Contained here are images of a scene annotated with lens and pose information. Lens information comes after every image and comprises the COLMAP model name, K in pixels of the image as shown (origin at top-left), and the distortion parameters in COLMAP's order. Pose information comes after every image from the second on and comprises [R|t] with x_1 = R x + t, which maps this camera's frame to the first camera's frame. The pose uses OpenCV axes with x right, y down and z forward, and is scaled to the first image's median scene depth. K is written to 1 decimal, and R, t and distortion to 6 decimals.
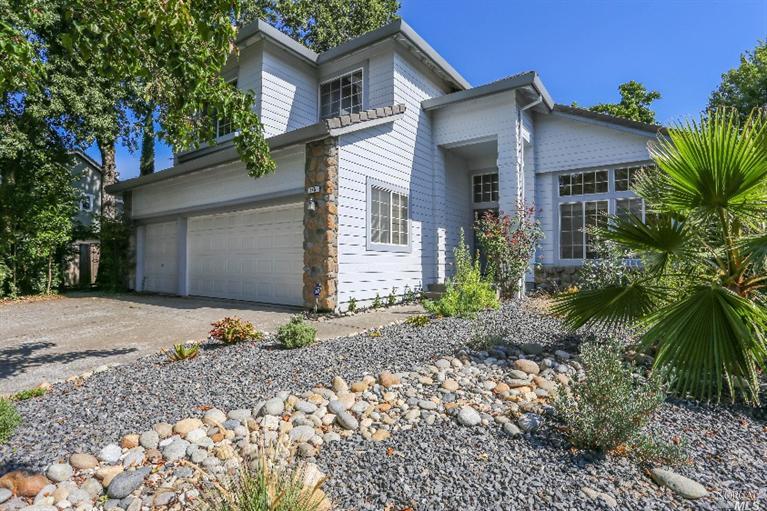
lens RADIAL K [[372.5, 0, 383.5], [0, 372.5, 255.5], [0, 0, 1]] dist [-0.071353, 0.026004]
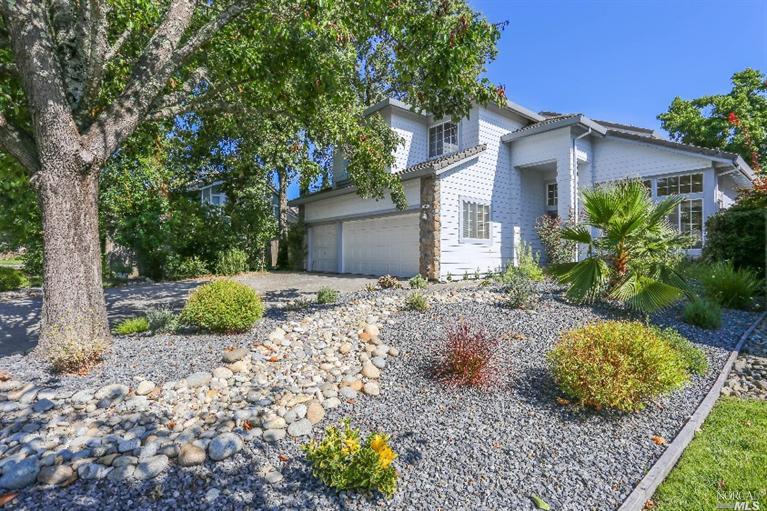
lens RADIAL K [[372.5, 0, 383.5], [0, 372.5, 255.5], [0, 0, 1]] dist [-0.071353, 0.026004]
pose [[0.955941, 0.003313, -0.293540, 0.092902], [0.003328, 0.999750, 0.022123, 0.001552], [0.293539, -0.022125, 0.955691, -0.504192]]
